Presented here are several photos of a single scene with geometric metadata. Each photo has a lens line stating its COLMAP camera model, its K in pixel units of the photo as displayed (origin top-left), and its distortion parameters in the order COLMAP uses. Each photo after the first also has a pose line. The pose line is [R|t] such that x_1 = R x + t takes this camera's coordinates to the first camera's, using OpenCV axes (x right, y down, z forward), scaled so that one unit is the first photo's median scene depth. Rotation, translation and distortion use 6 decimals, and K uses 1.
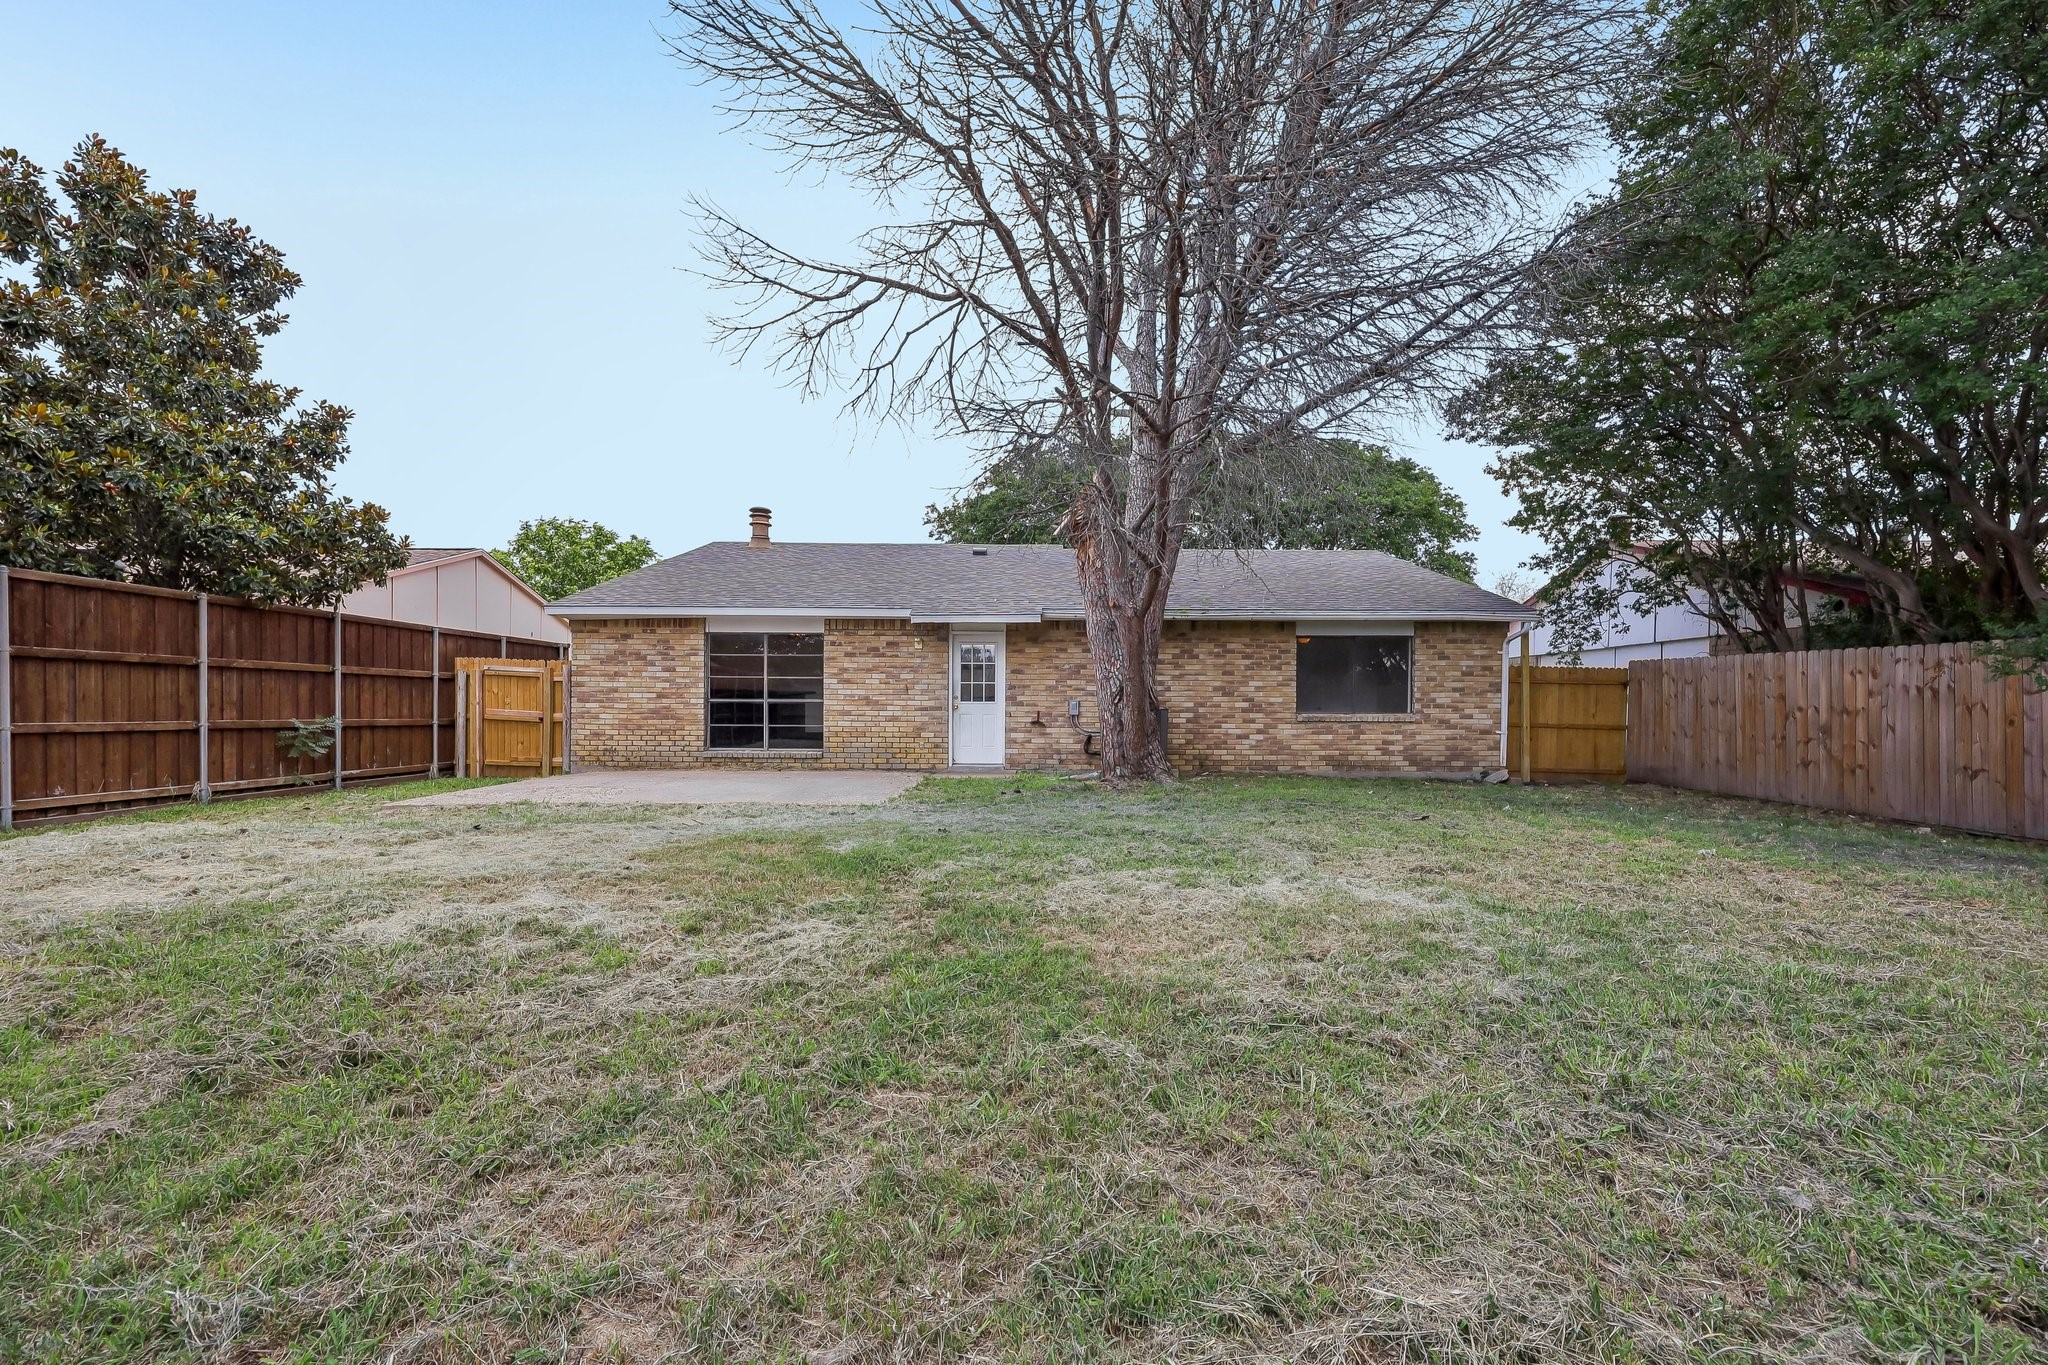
lens RADIAL K [[845.2, 0, 1037.4], [0, 845.2, 726.0], [0, 0, 1]] dist [-0.001295, -0.000314]
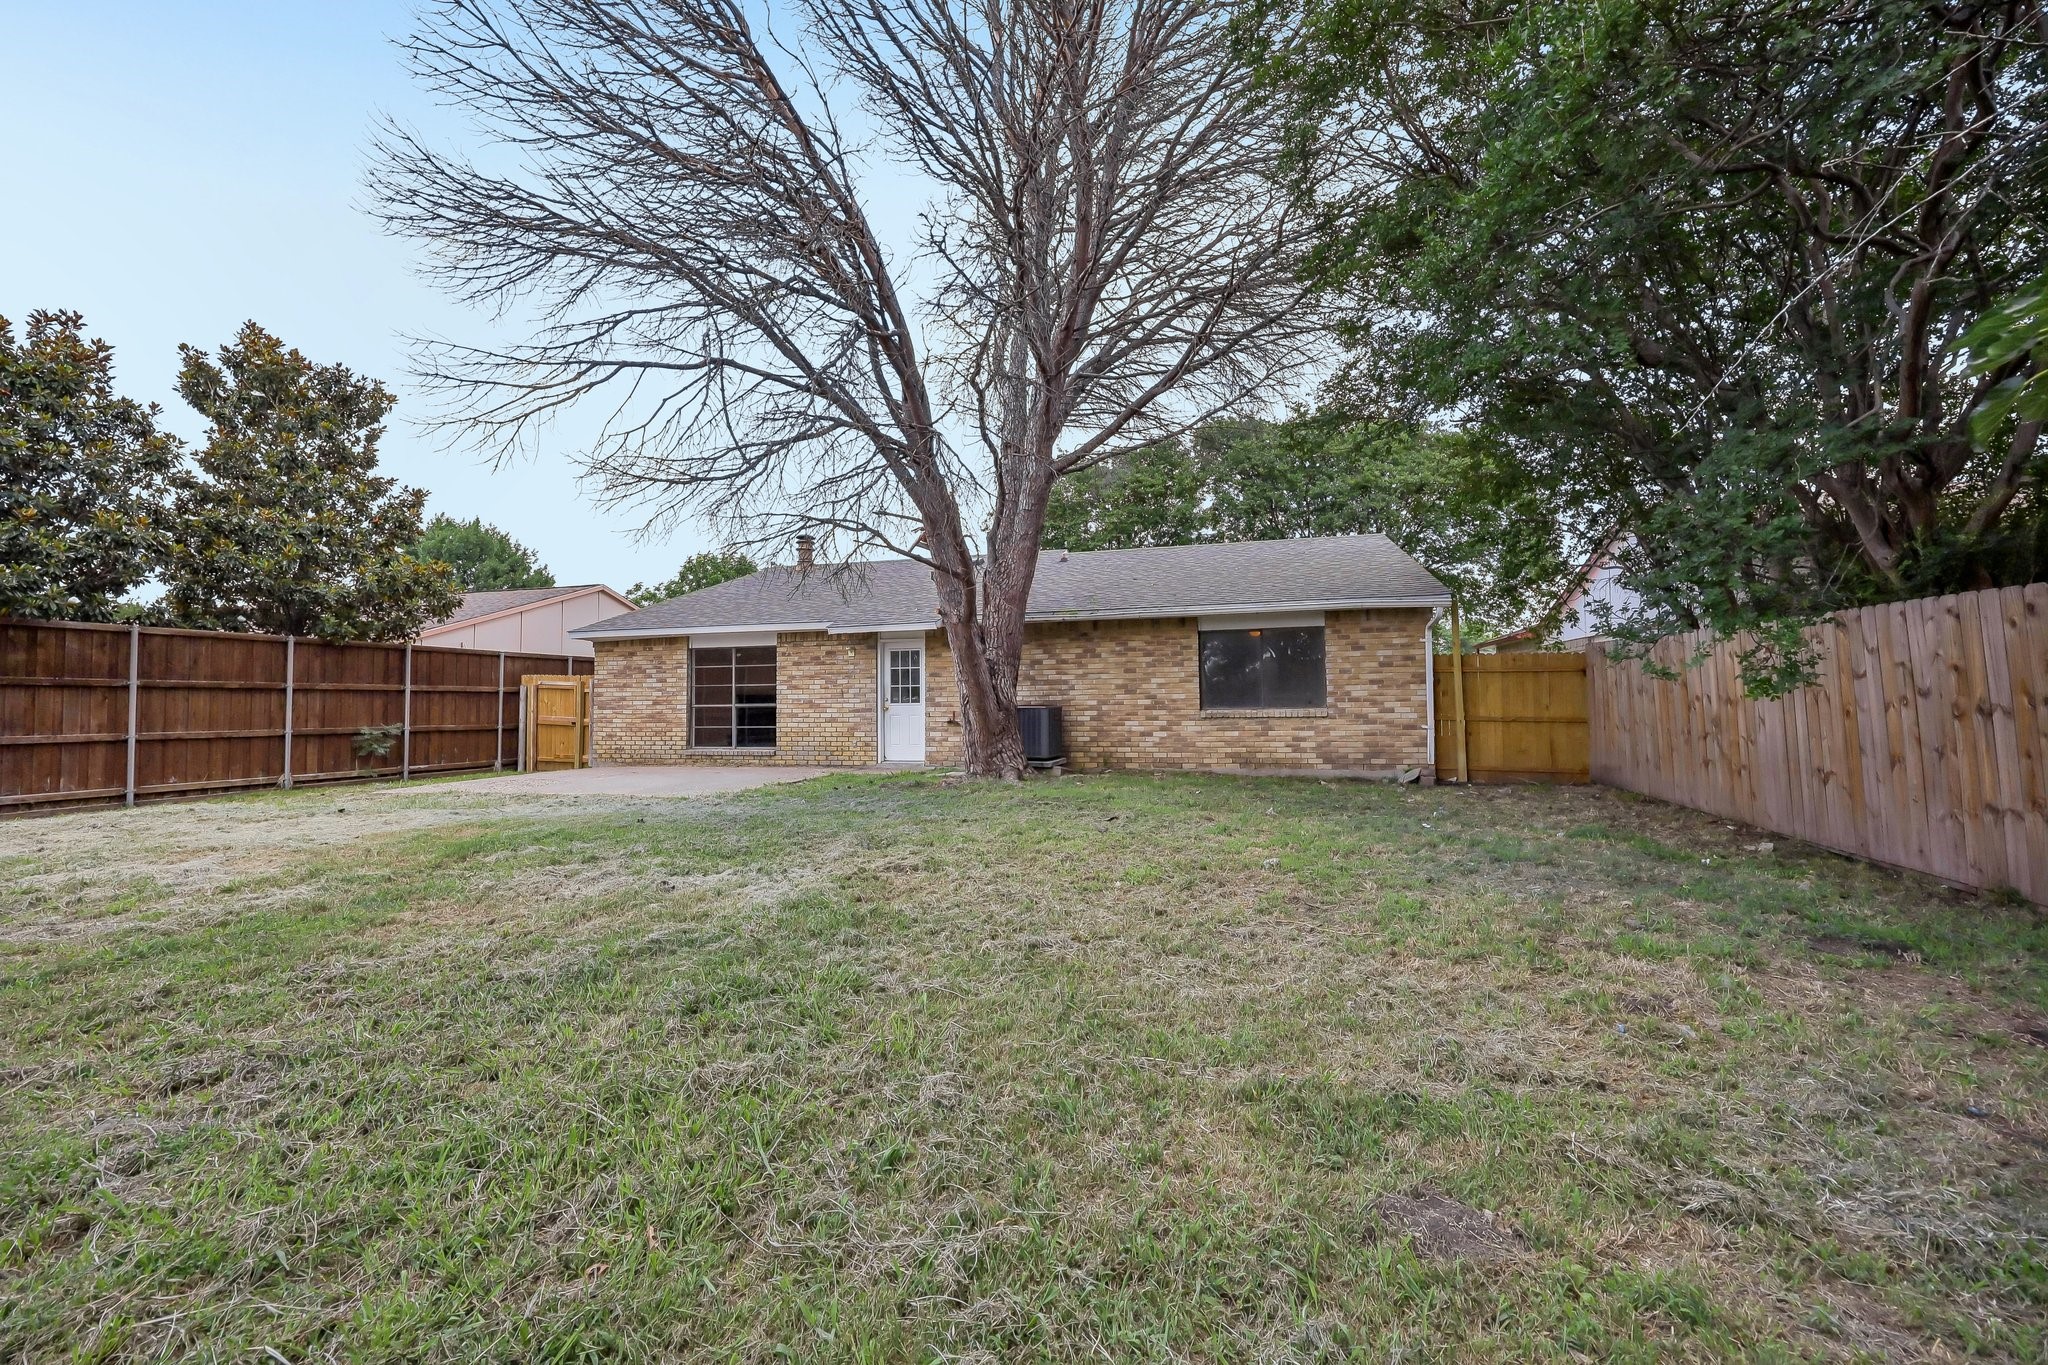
lens RADIAL K [[827.2, 0, 1031.7], [0, 827.2, 674.9], [0, 0, 1]] dist [-0.002536, -0.000443]
pose [[0.964005, -0.026047, -0.264606, 0.372739], [0.011270, 0.998298, -0.057211, -0.002596], [0.265646, 0.052170, 0.962658, 0.020948]]
